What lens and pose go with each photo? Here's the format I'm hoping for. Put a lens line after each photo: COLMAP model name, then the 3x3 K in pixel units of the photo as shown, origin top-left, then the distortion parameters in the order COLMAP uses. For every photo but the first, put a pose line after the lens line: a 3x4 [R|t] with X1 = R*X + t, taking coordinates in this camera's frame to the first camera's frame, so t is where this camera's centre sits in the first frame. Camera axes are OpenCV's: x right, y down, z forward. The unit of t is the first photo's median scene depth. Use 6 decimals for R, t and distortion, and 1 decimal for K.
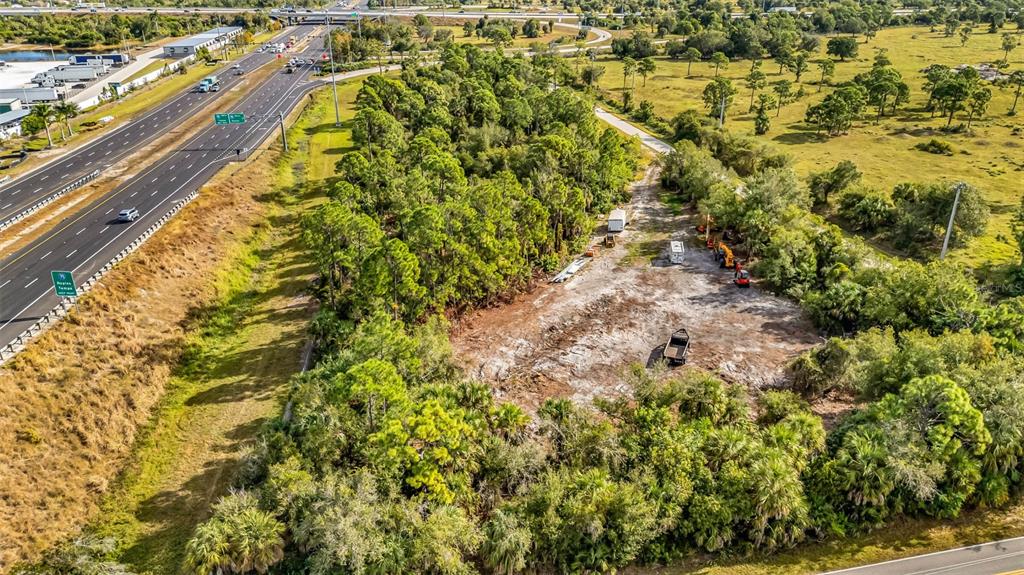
lens RADIAL K [[752.7, 0, 512.9], [0, 752.7, 292.2], [0, 0, 1]] dist [0.069498, -0.057703]
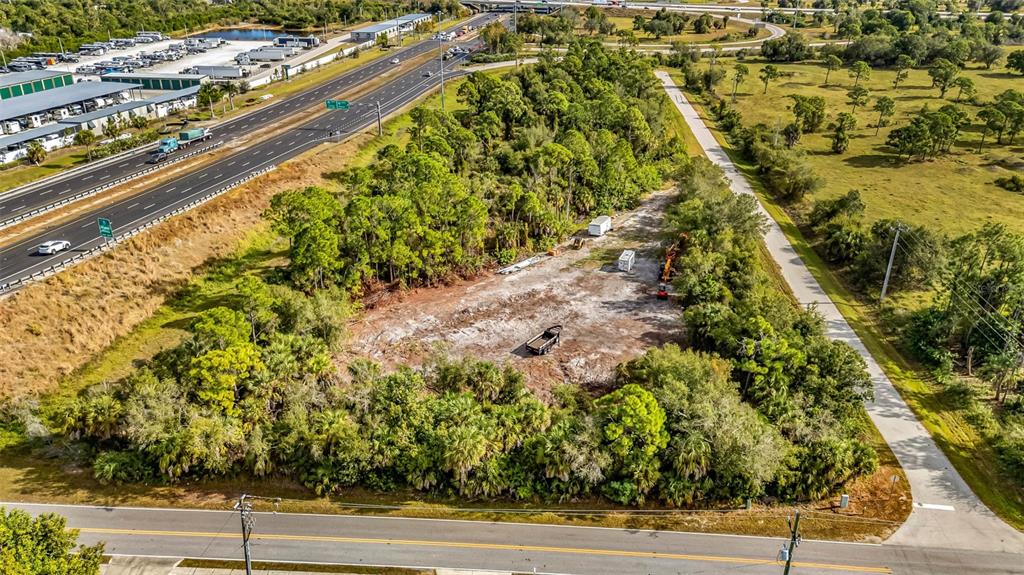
lens RADIAL K [[752.7, 0, 512.9], [0, 752.7, 292.2], [0, 0, 1]] dist [0.069498, -0.057703]
pose [[0.957237, 0.129385, -0.258761, 0.324698], [-0.123777, 0.991585, 0.037919, -0.026626], [0.261489, -0.004269, 0.965197, -0.088277]]
